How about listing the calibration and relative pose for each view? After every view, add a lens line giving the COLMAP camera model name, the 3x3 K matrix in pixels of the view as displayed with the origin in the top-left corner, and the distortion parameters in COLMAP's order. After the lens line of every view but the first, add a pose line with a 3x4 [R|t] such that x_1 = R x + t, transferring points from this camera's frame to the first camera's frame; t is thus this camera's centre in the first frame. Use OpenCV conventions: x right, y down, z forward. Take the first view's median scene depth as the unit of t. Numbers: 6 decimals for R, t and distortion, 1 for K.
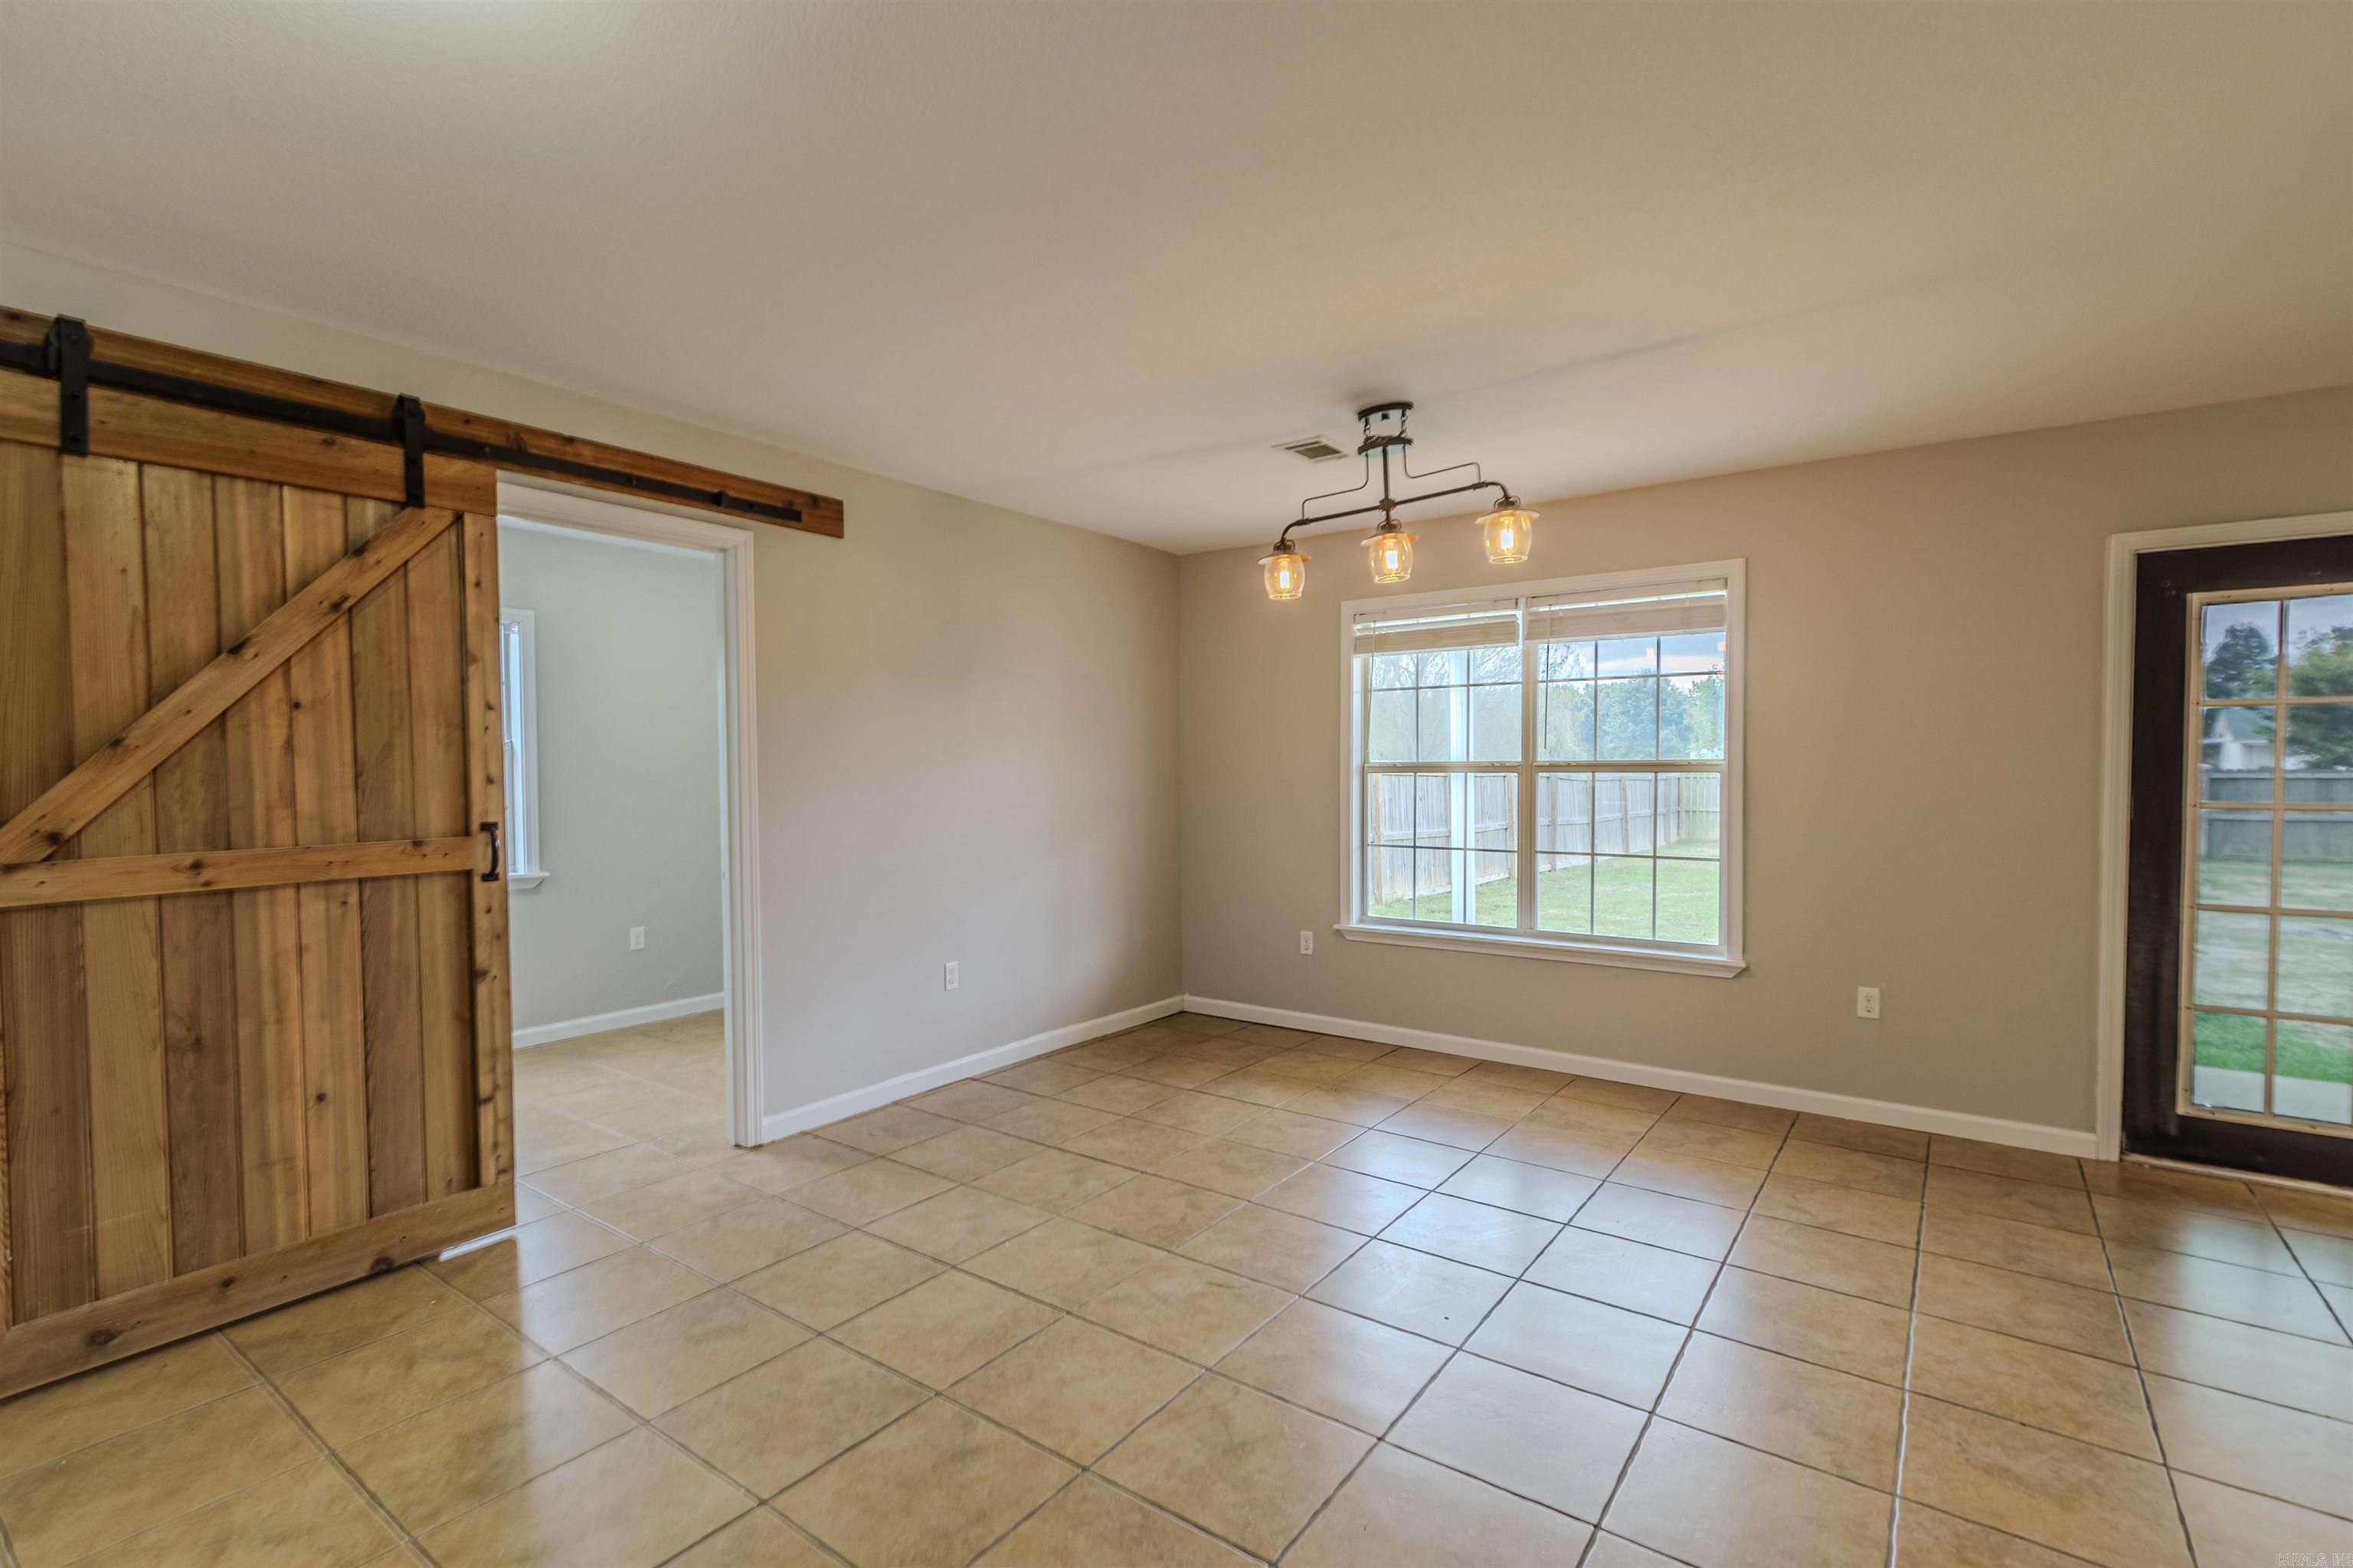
lens RADIAL K [[1076.2, 0, 1173.8], [0, 1076.2, 794.7], [0, 0, 1]] dist [0.003137, 0.000287]
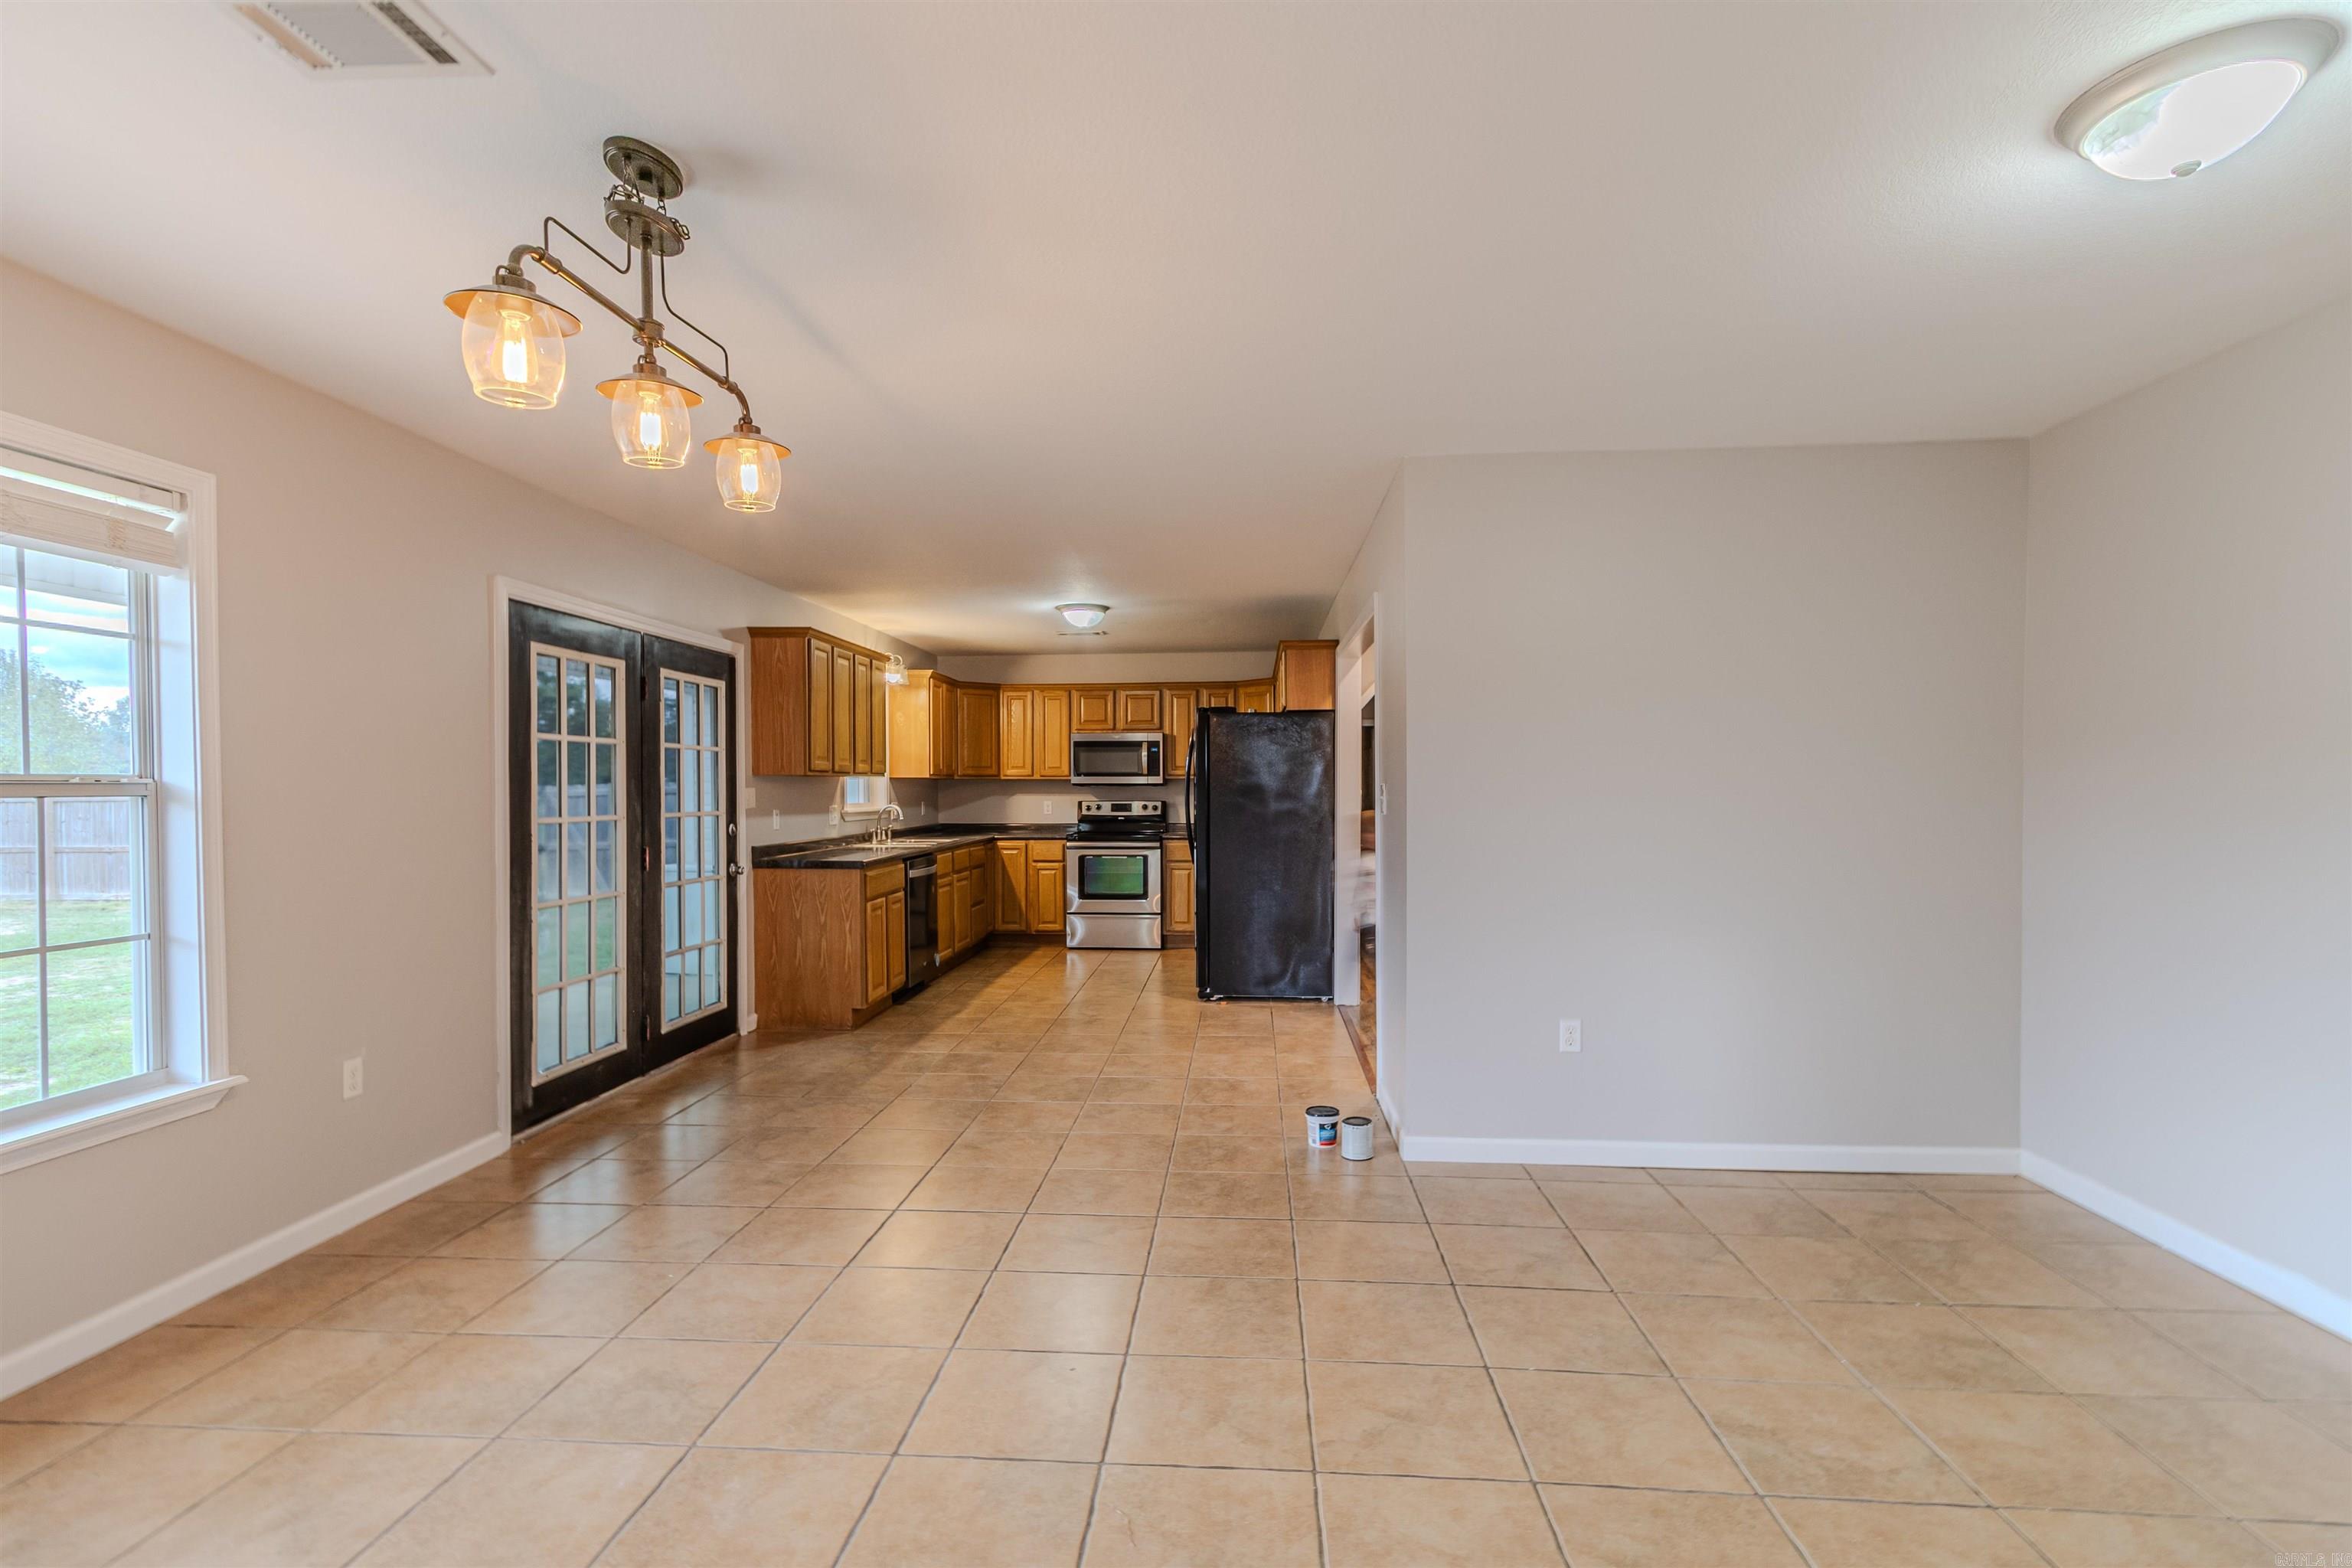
lens RADIAL K [[1095.9, 0, 1172.9], [0, 1095.9, 807.8], [0, 0, 1]] dist [0.003139, -0.000025]
pose [[-0.532331, -0.010388, 0.846472, -0.515103], [0.027172, 0.999200, 0.029350, -0.024556], [-0.846100, 0.038625, -0.531623, 1.221770]]
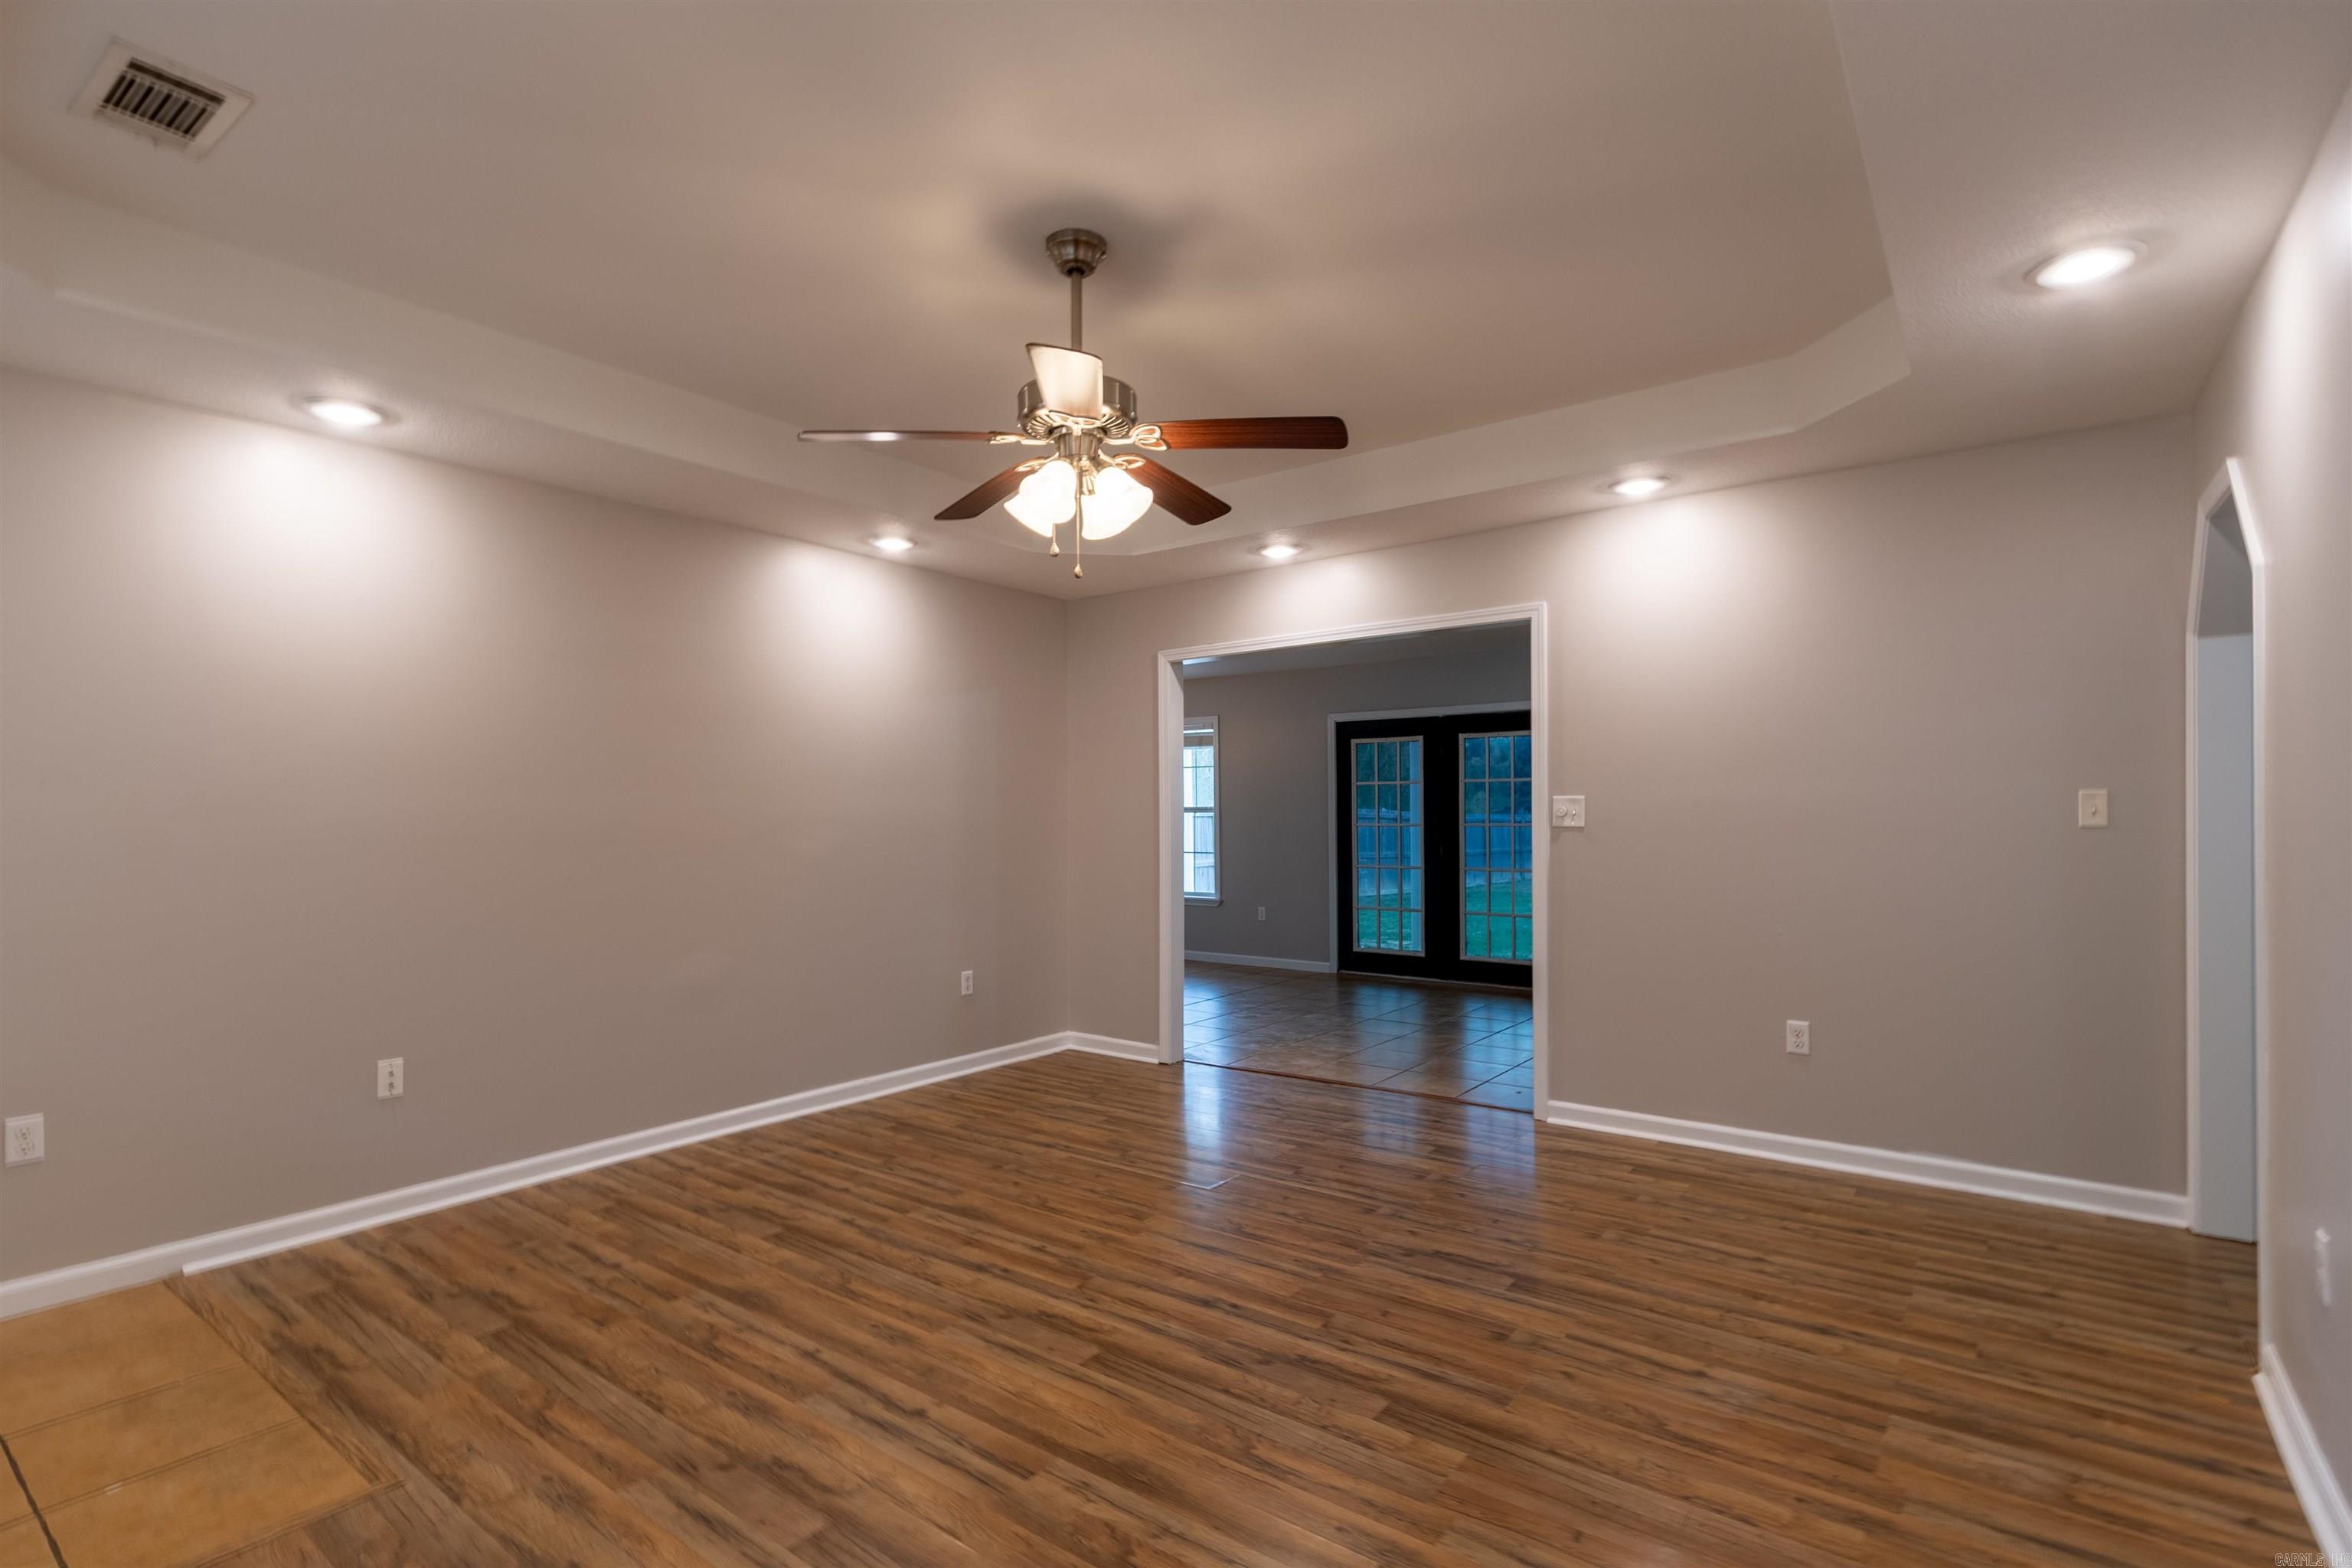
lens RADIAL K [[1095.9, 0, 1172.9], [0, 1095.9, 807.8], [0, 0, 1]] dist [0.003139, -0.000025]
pose [[0.999989, -0.000452, -0.004651, 0.630387], [0.000289, 0.999385, -0.035053, 0.068720], [0.004664, 0.035051, 0.999375, -1.755558]]
